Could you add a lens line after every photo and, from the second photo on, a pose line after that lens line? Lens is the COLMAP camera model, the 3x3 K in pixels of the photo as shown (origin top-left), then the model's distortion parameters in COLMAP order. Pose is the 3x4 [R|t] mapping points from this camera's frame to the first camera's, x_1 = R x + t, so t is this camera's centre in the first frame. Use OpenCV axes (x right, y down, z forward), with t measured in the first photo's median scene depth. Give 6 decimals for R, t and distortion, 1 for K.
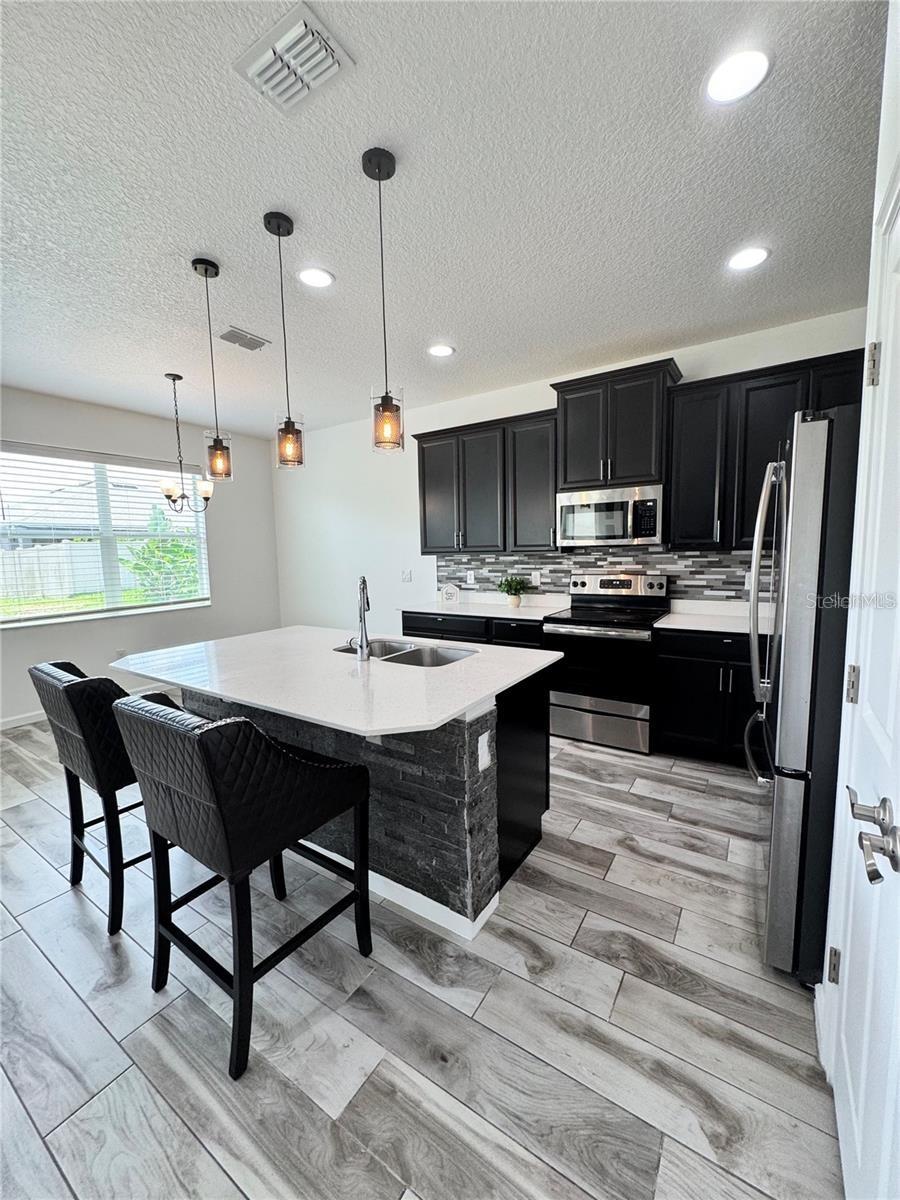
lens RADIAL K [[477.6, 0, 450.7], [0, 477.6, 598.9], [0, 0, 1]] dist [-0.001083, -0.000317]
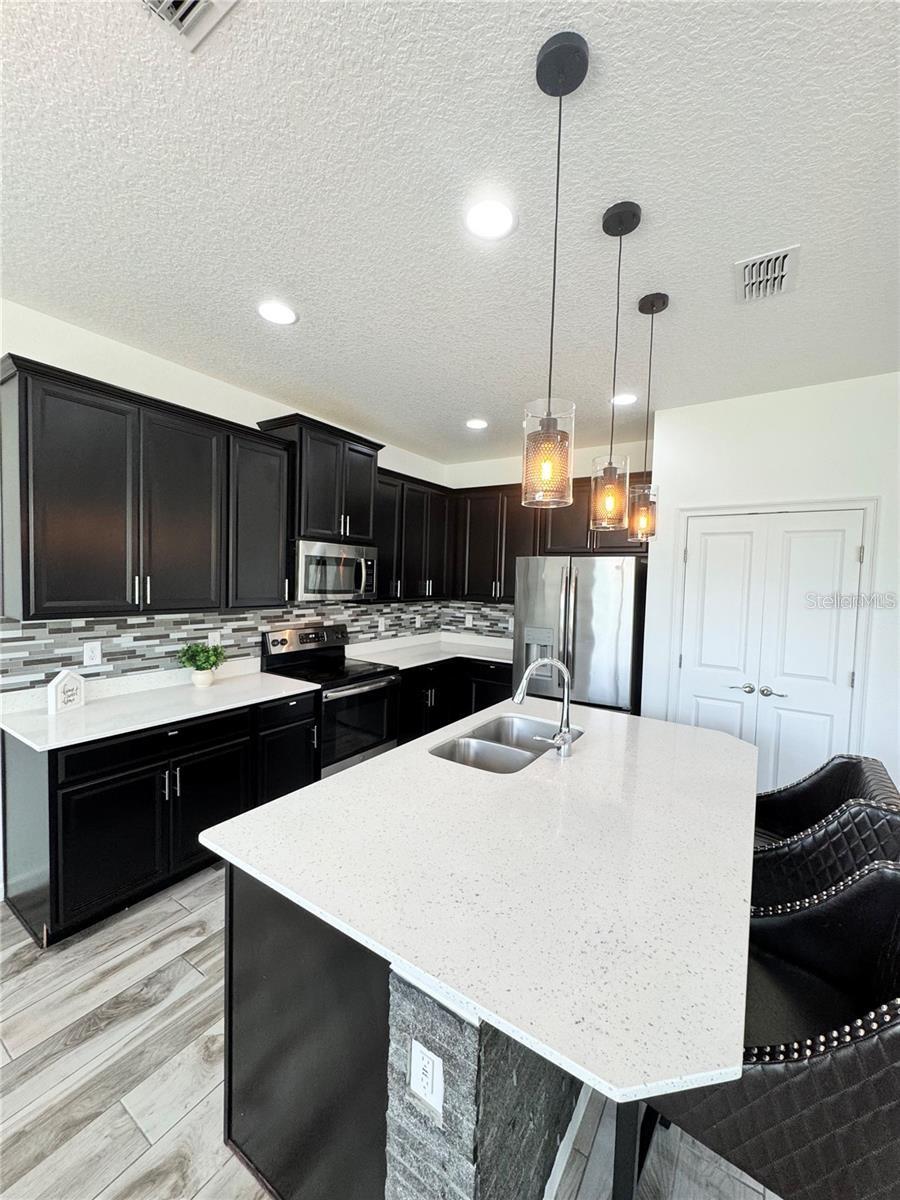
lens RADIAL K [[477.6, 0, 451.6], [0, 477.6, 601.1], [0, 0, 1]] dist [-0.001083, -0.000317]
pose [[0.002150, -0.029550, 0.999561, -0.577577], [0.071518, 0.997008, 0.029321, -0.105290], [-0.997437, 0.071423, 0.004257, 0.658666]]
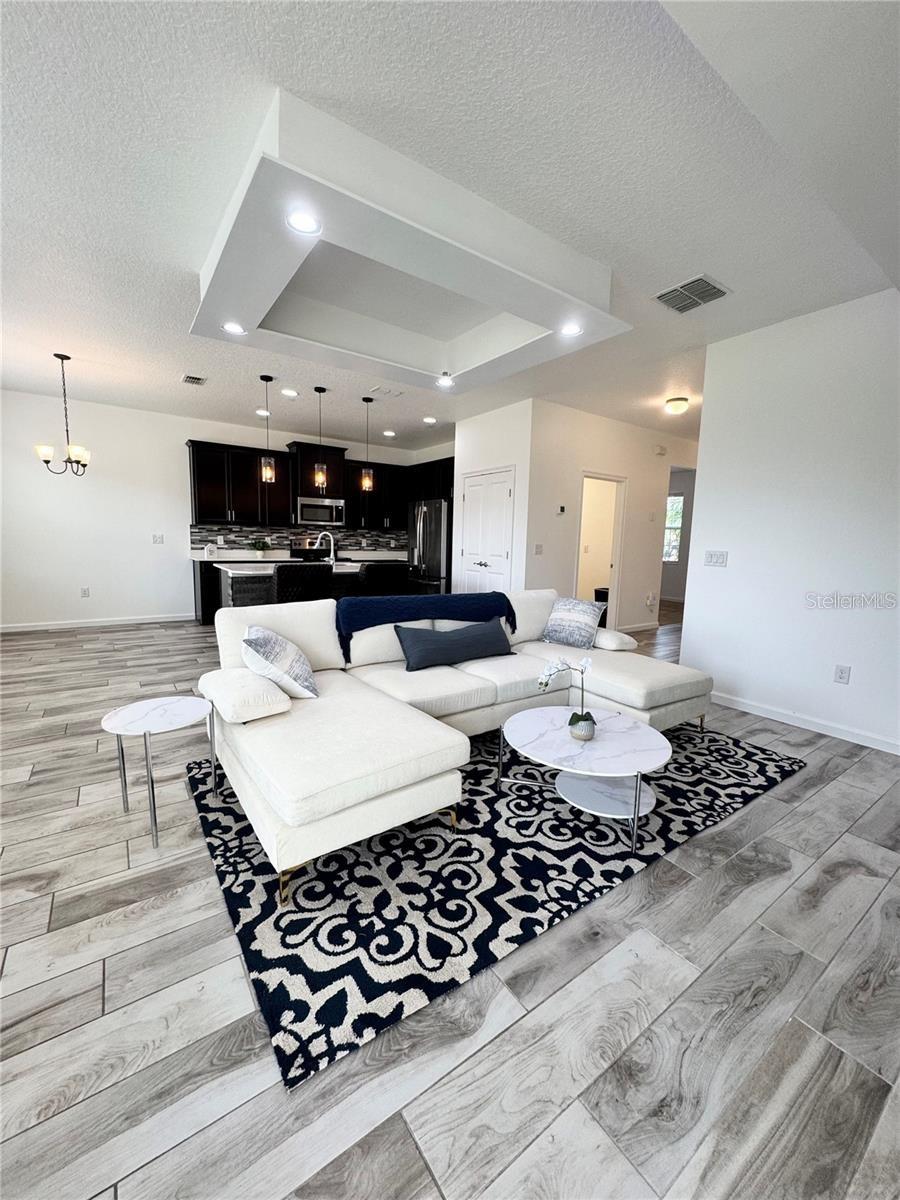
lens RADIAL K [[477.6, 0, 449.4], [0, 477.6, 600.0], [0, 0, 1]] dist [-0.001083, -0.000317]
pose [[0.357029, -0.089257, 0.929819, -1.279827], [0.059384, 0.995579, 0.072767, 0.086905], [-0.932204, 0.029237, 0.360751, -0.248251]]
